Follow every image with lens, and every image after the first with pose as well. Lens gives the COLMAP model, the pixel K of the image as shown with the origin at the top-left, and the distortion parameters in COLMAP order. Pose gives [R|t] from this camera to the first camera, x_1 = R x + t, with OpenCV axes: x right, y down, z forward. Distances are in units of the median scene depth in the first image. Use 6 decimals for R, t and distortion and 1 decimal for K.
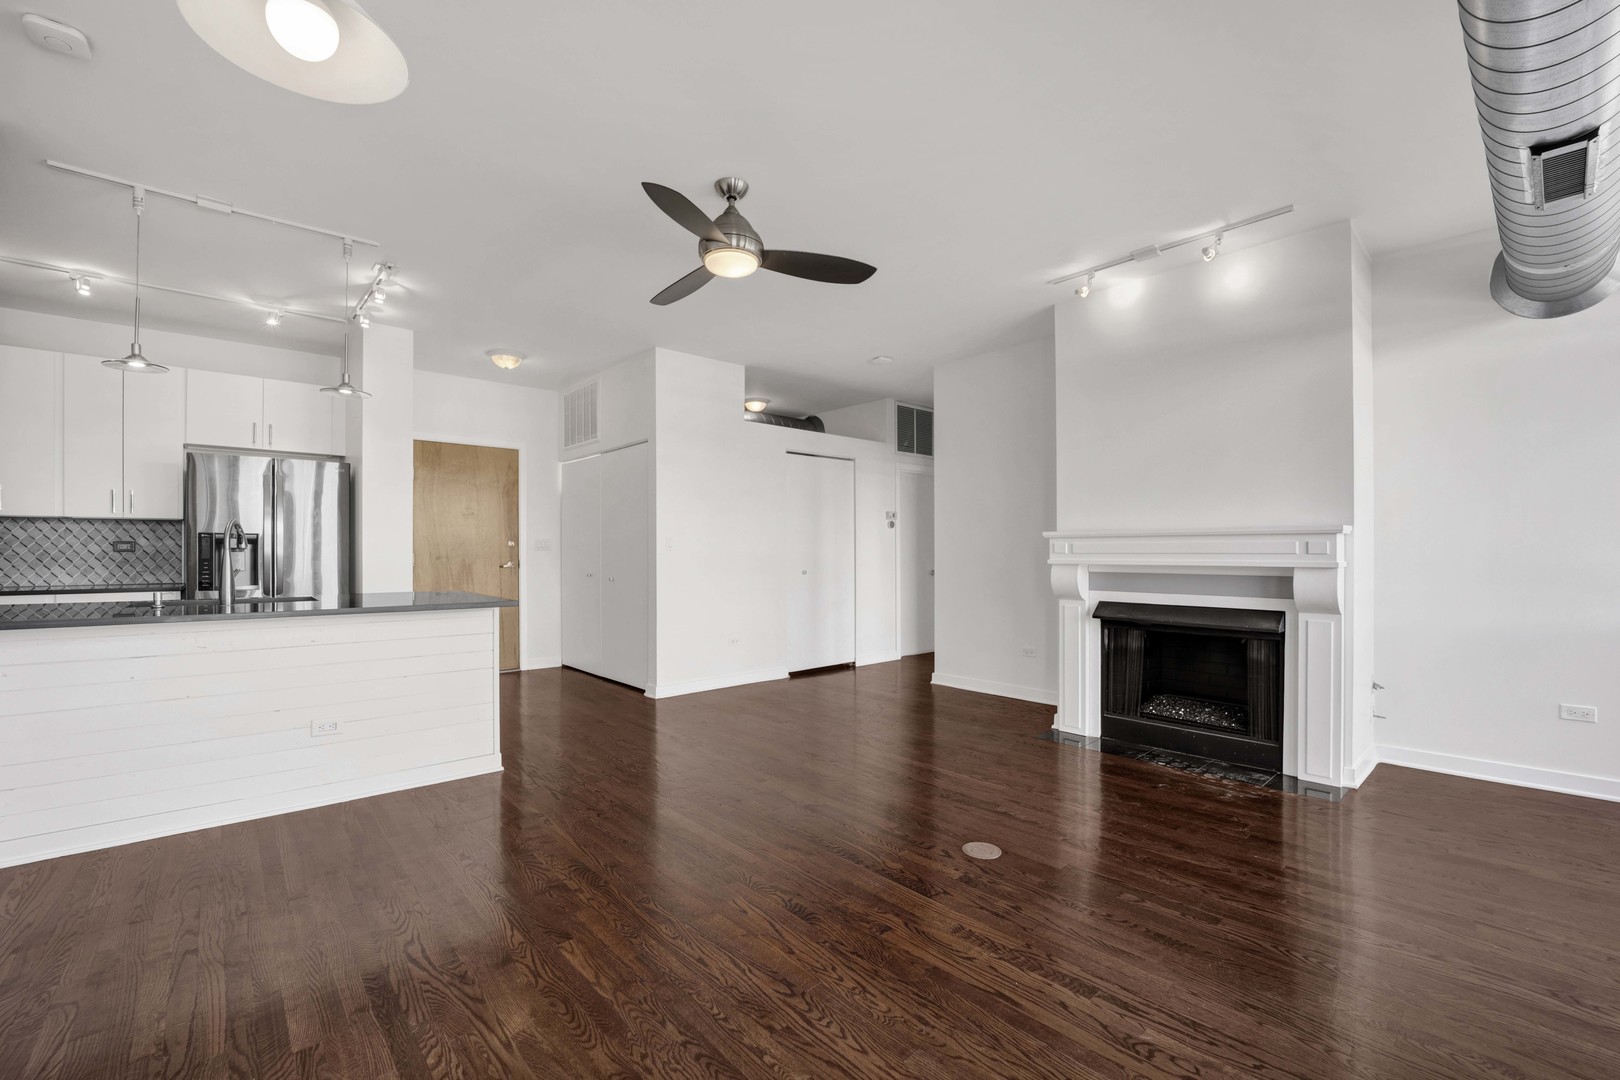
lens RADIAL K [[678.1, 0, 808.7], [0, 678.1, 545.3], [0, 0, 1]] dist [-0.022424, 0.000031]
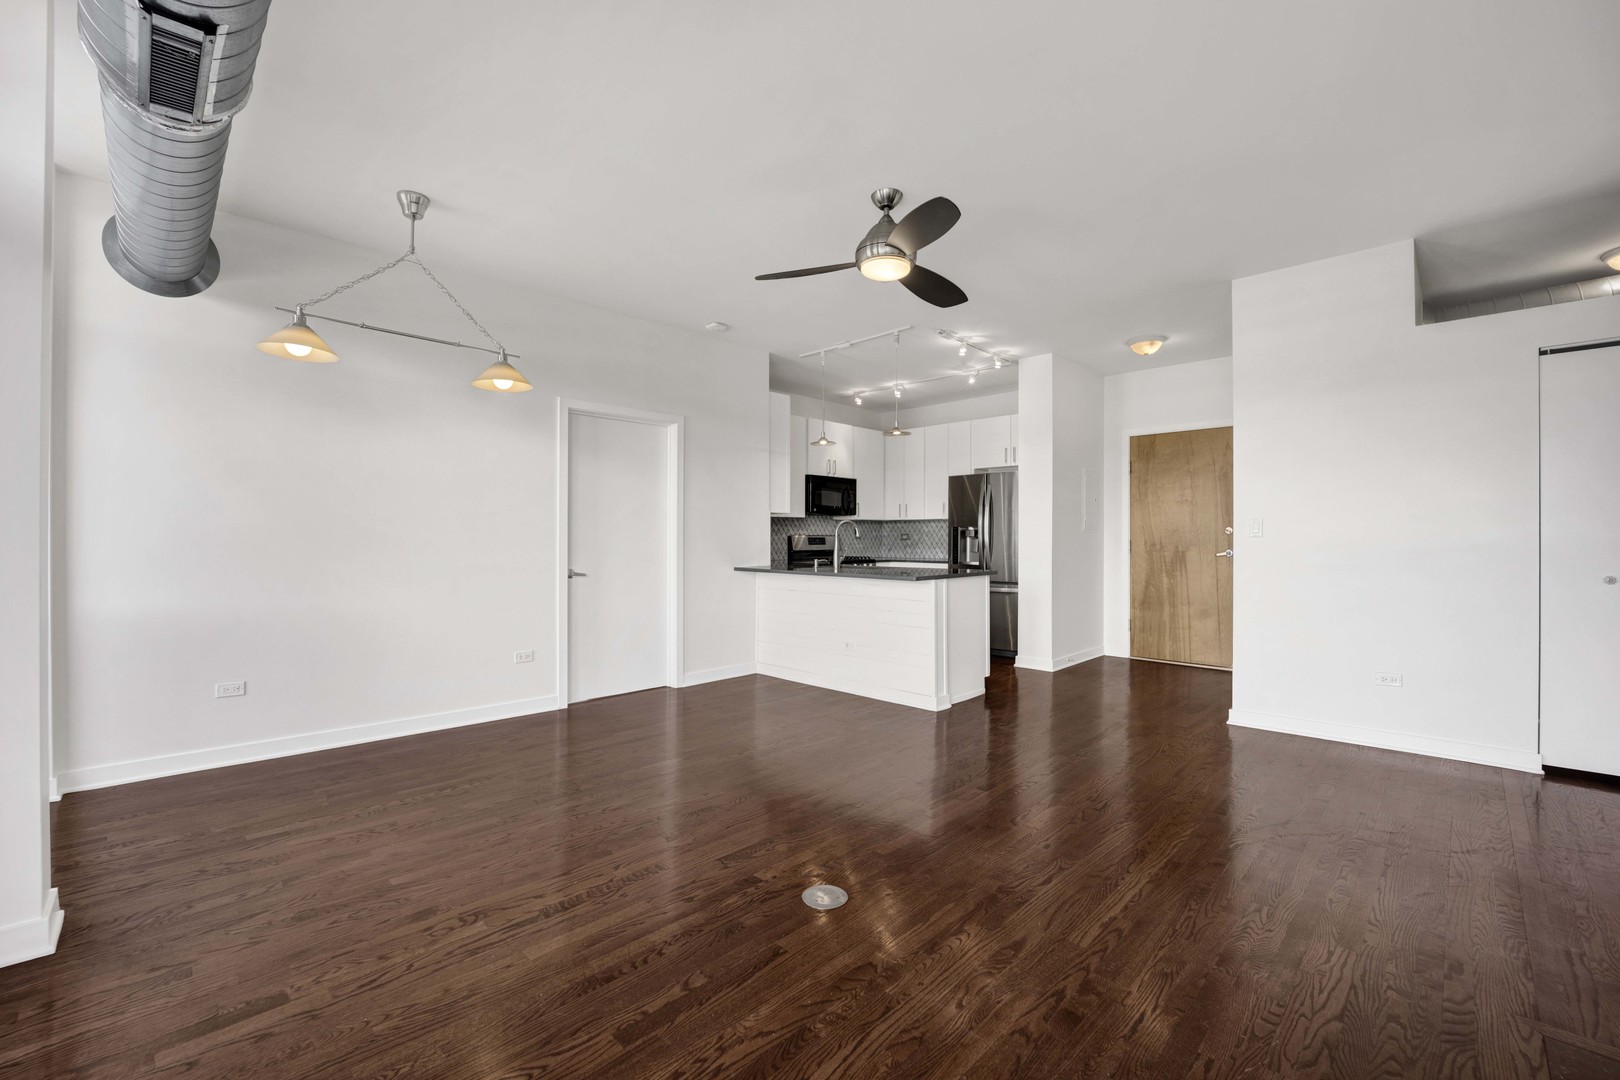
lens RADIAL K [[678.1, 0, 808.6], [0, 678.1, 542.8], [0, 0, 1]] dist [-0.022424, 0.000031]
pose [[0.058803, 0.005311, -0.998255, 0.669178], [0.008379, 0.999948, 0.005813, 0.006359], [0.998234, -0.008706, 0.058755, 0.576458]]
